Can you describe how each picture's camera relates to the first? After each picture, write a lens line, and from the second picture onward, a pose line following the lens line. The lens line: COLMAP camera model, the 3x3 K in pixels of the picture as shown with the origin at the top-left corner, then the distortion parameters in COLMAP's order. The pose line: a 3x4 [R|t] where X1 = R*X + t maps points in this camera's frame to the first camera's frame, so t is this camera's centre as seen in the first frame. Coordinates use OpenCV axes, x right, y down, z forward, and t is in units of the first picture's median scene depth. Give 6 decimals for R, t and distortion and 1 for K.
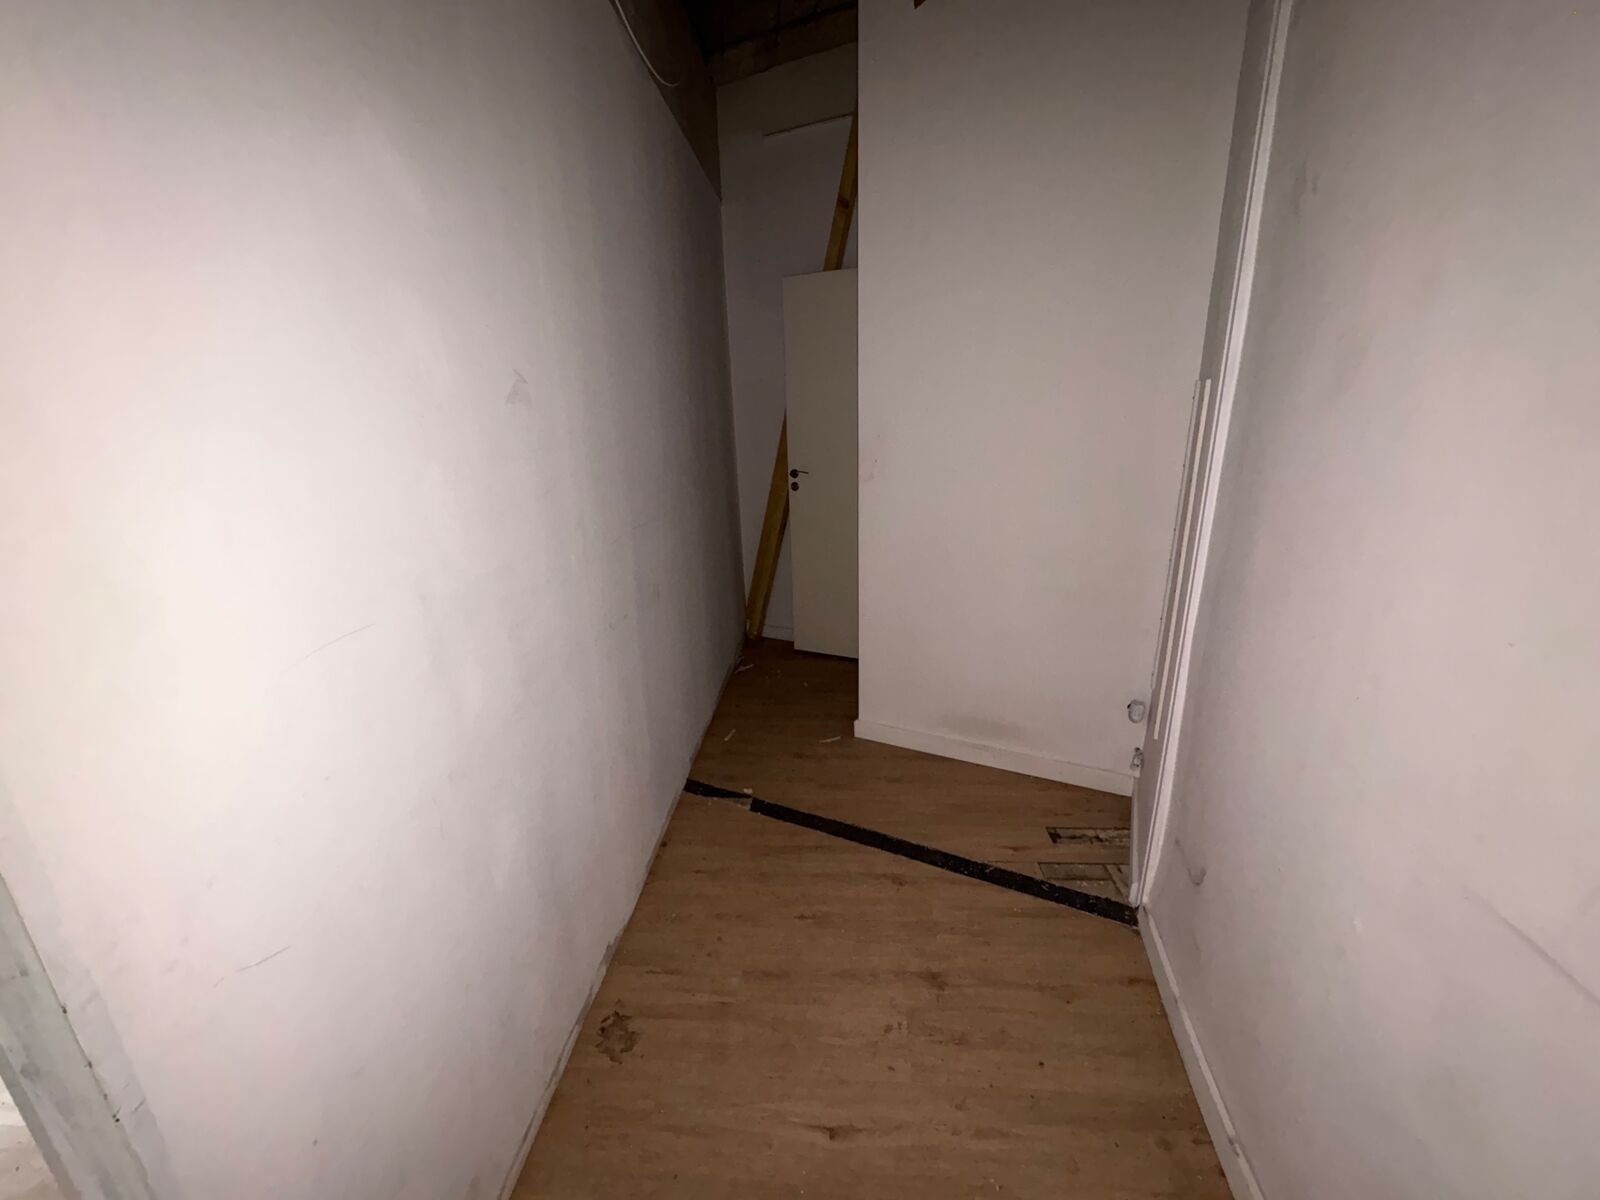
lens RADIAL K [[629.8, 0, 800.0], [0, 629.8, 594.9], [0, 0, 1]] dist [-0.000346, 0.000021]
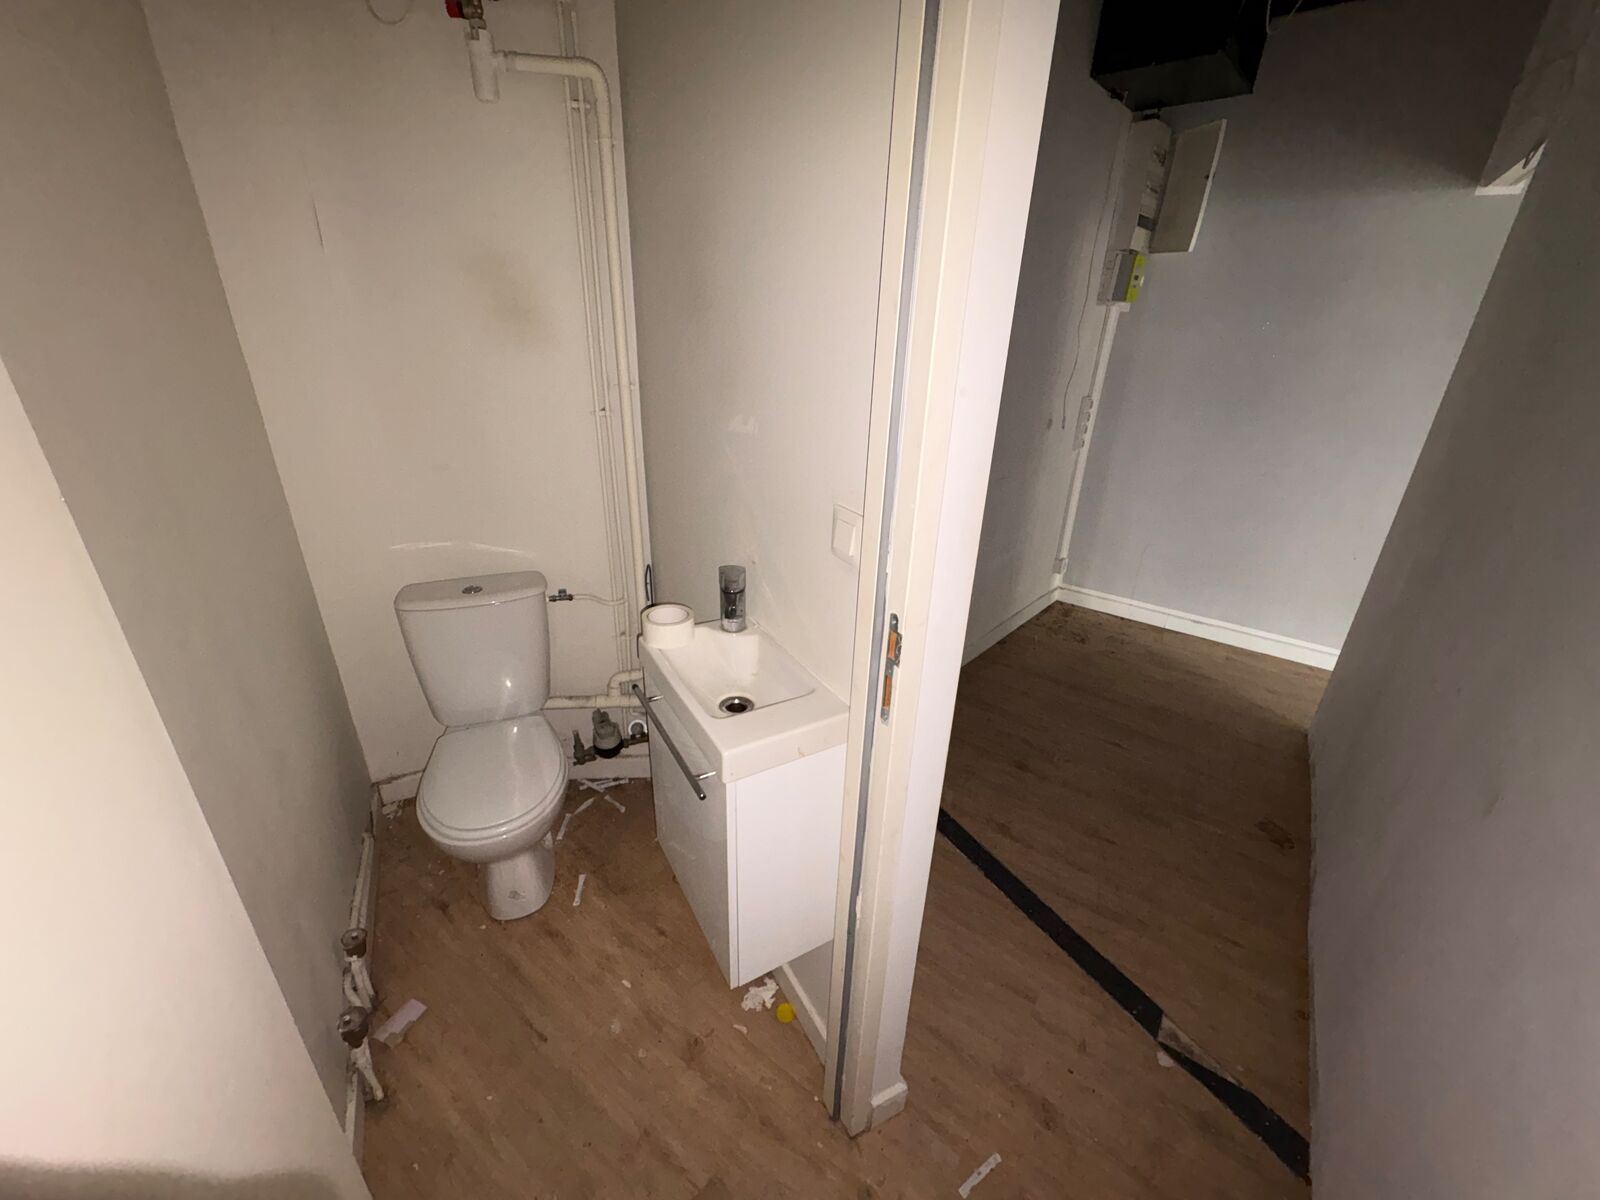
lens RADIAL K [[629.8, 0, 797.4], [0, 629.8, 602.6], [0, 0, 1]] dist [-0.000346, 0.000021]
pose [[-0.837435, -0.204450, 0.506856, -0.007783], [0.161003, 0.793956, 0.586270, -0.440225], [-0.522284, 0.572568, -0.631969, 1.406070]]
